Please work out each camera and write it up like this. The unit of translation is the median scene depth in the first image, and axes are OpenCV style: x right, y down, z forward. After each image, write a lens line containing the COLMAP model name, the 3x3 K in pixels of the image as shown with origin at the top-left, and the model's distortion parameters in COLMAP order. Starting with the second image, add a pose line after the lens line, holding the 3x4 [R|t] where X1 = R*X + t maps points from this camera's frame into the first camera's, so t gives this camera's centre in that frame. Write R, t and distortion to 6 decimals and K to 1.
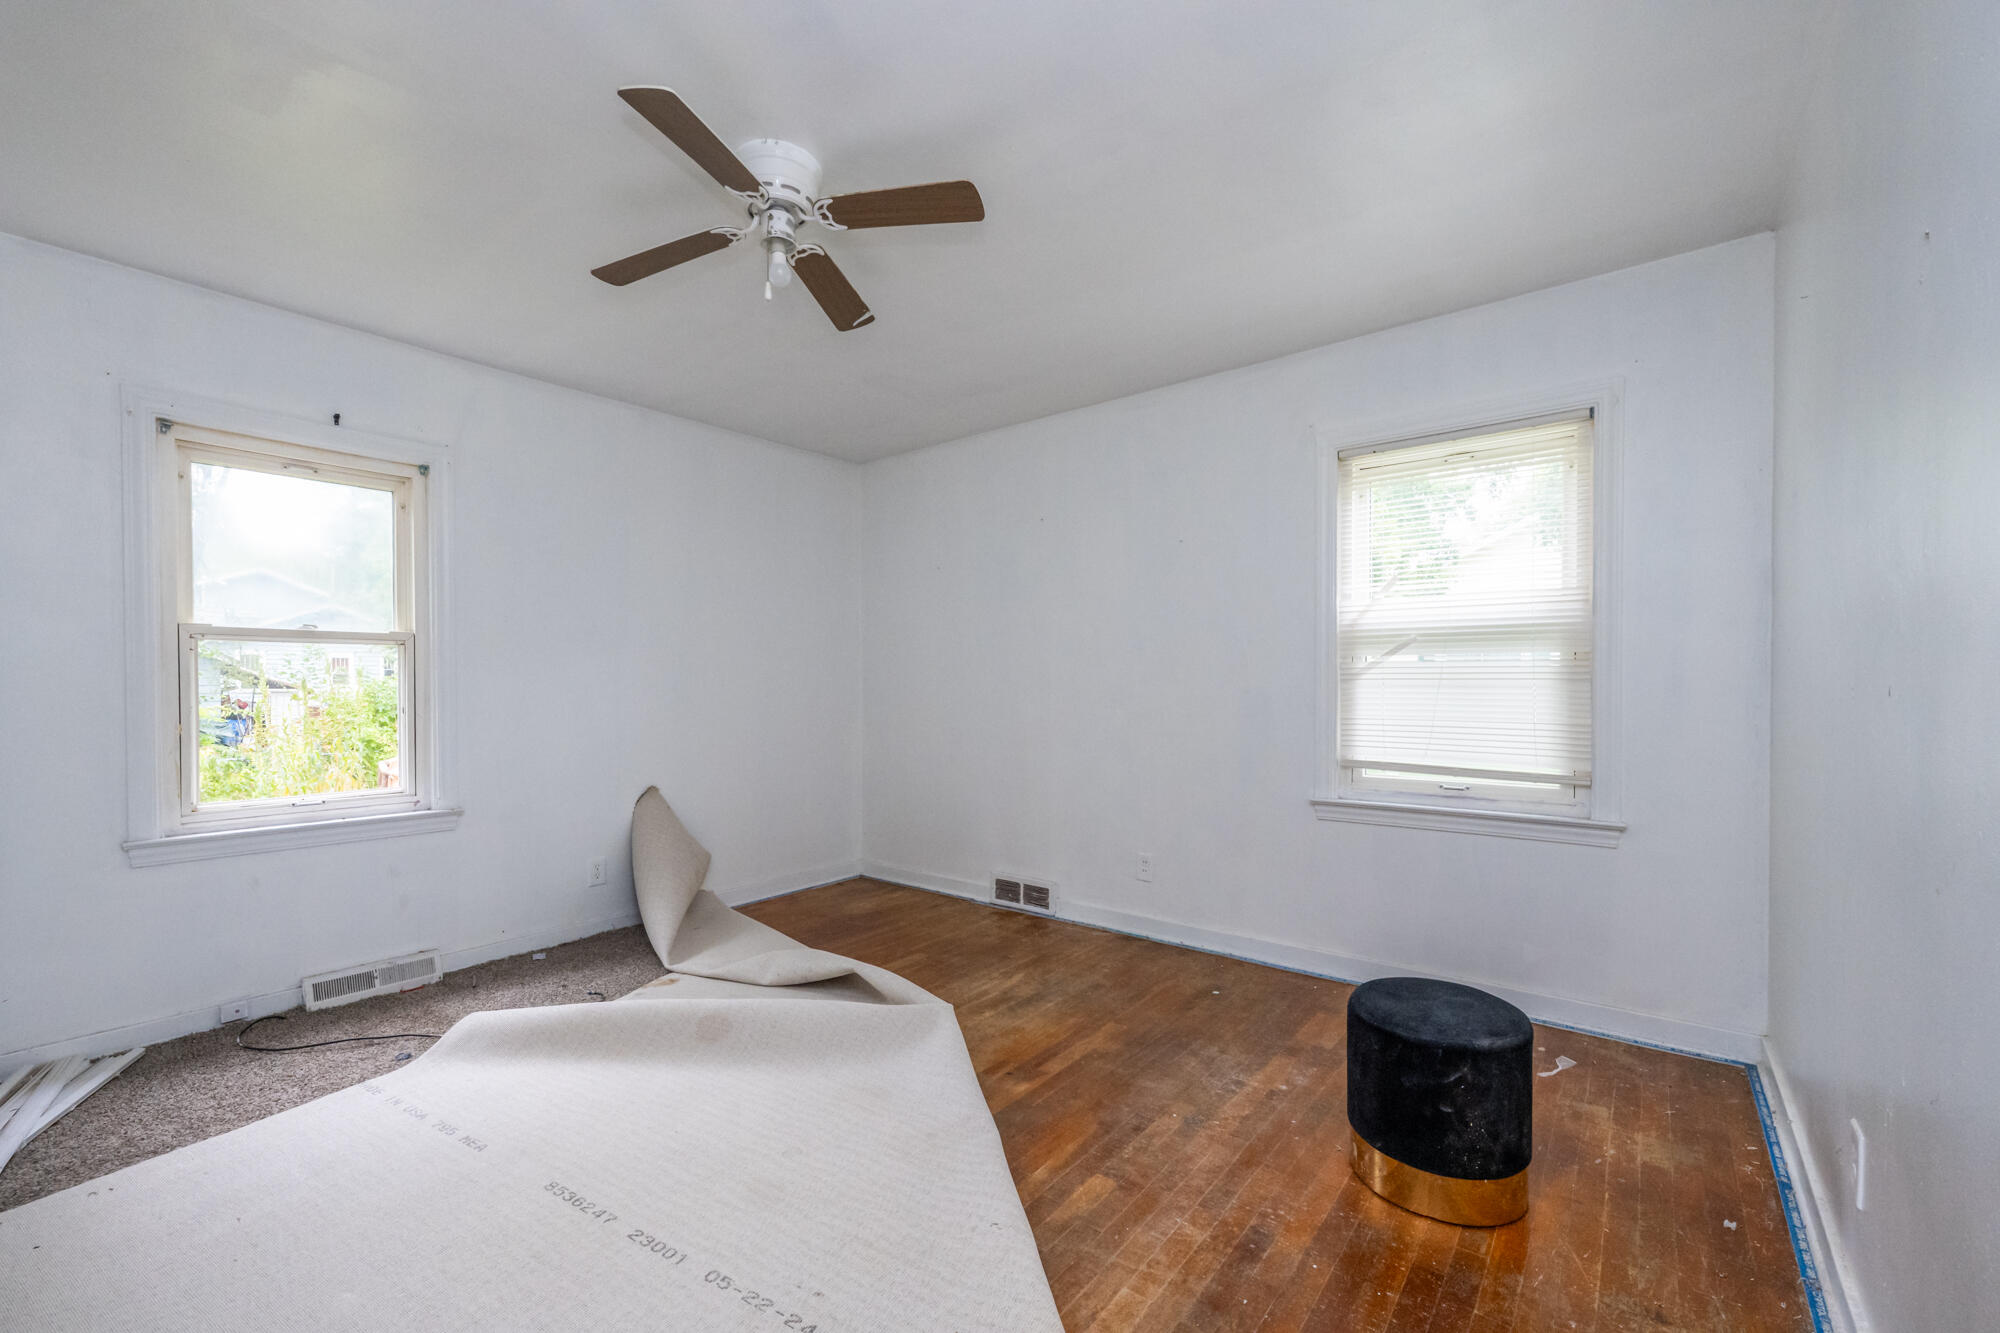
lens RADIAL K [[807.3, 0, 996.6], [0, 807.3, 668.9], [0, 0, 1]] dist [-0.000318, -0.000014]
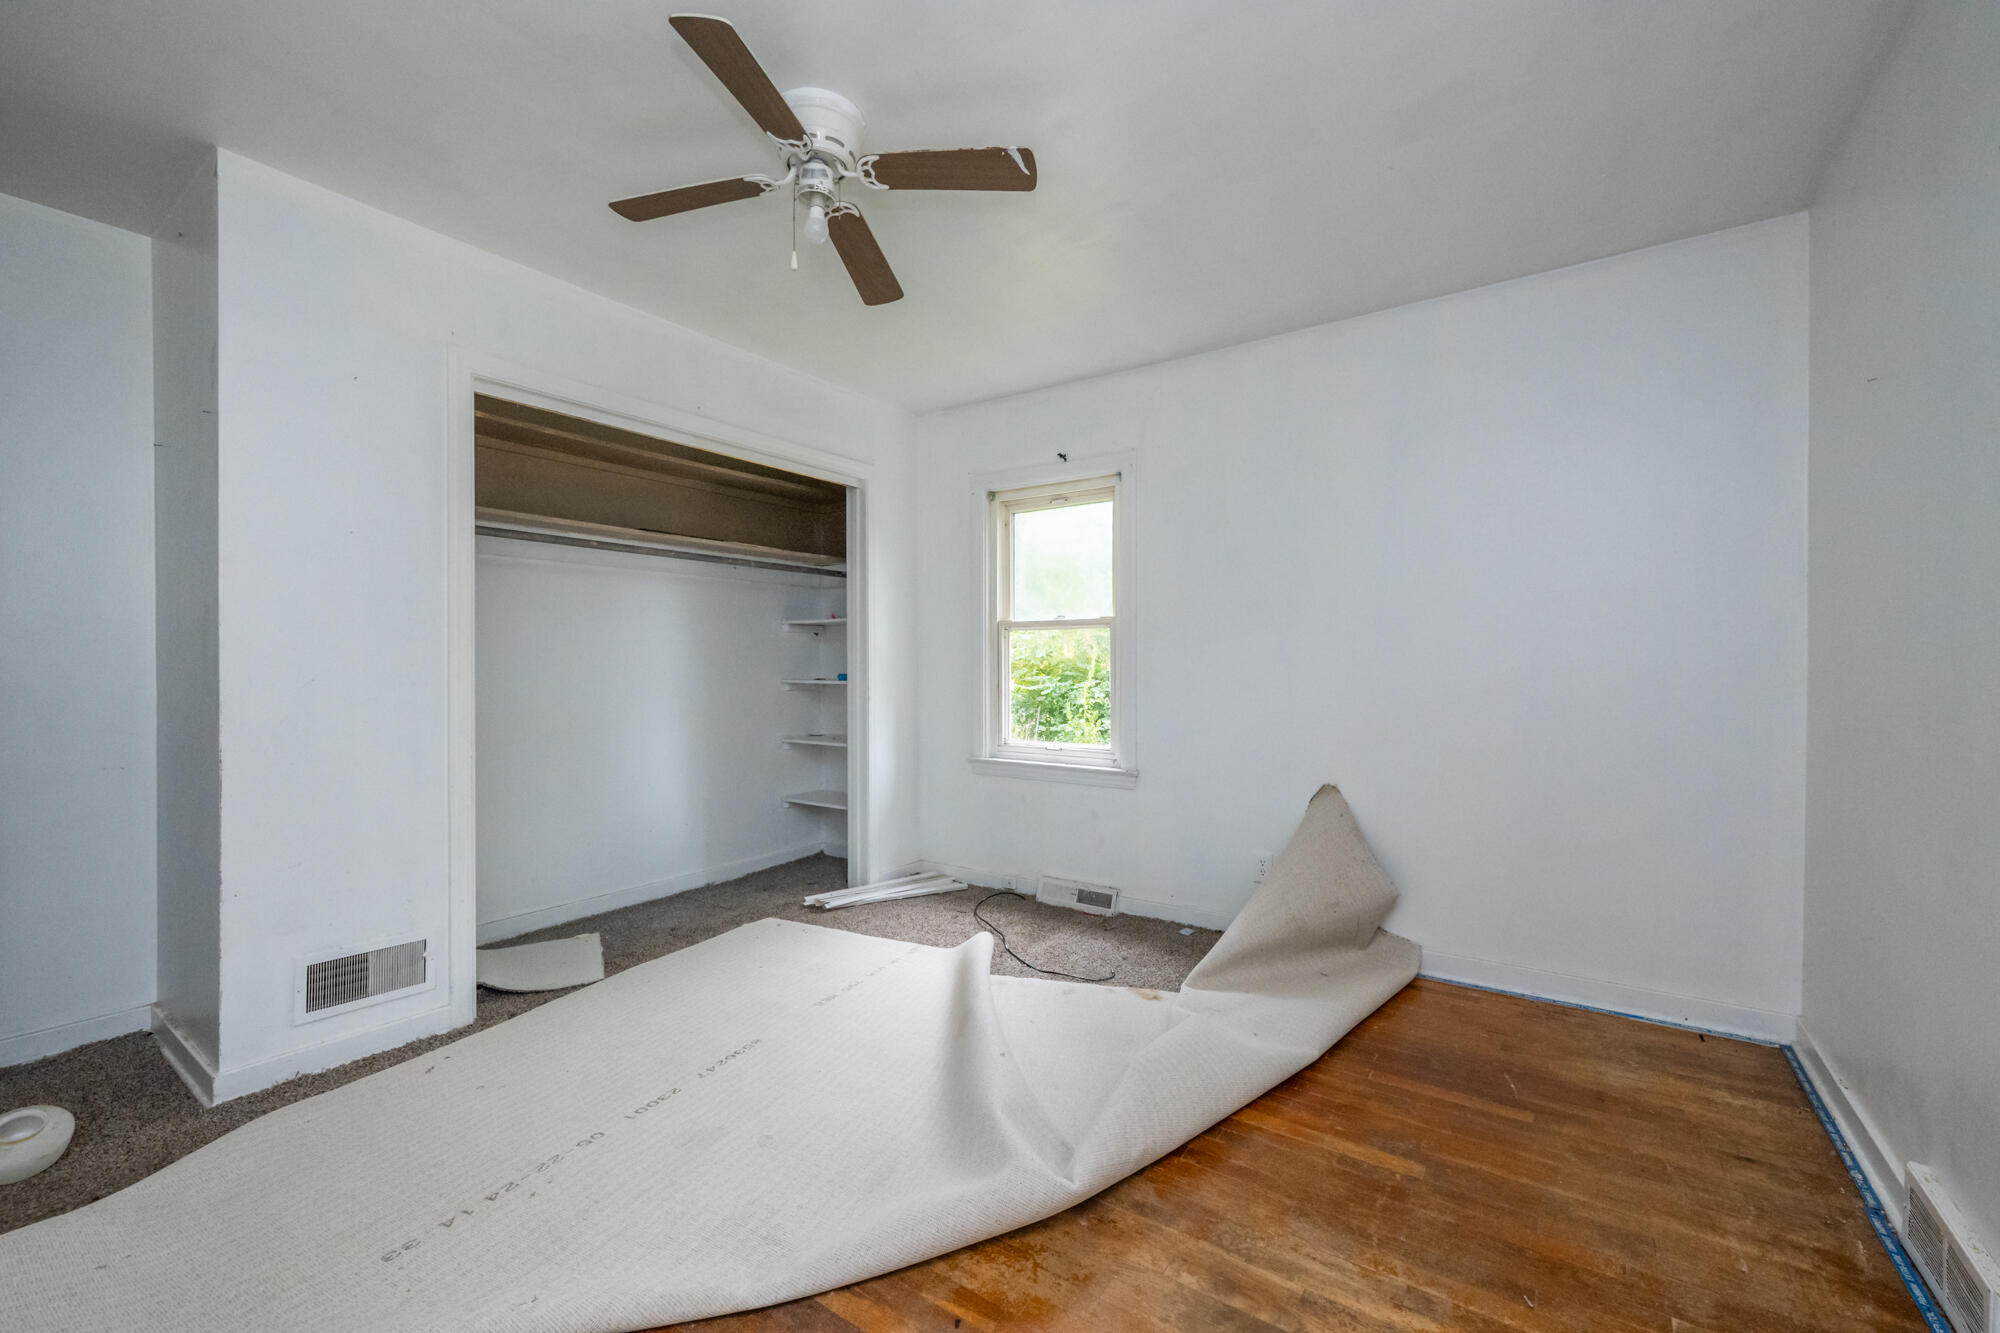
lens RADIAL K [[814.8, 0, 995.1], [0, 814.8, 653.0], [0, 0, 1]] dist [0.000521, -0.000016]
pose [[0.063190, -0.016009, -0.997873, 0.460848], [0.017915, 0.999728, -0.014905, 0.023751], [0.997841, -0.016935, 0.063459, 0.759066]]
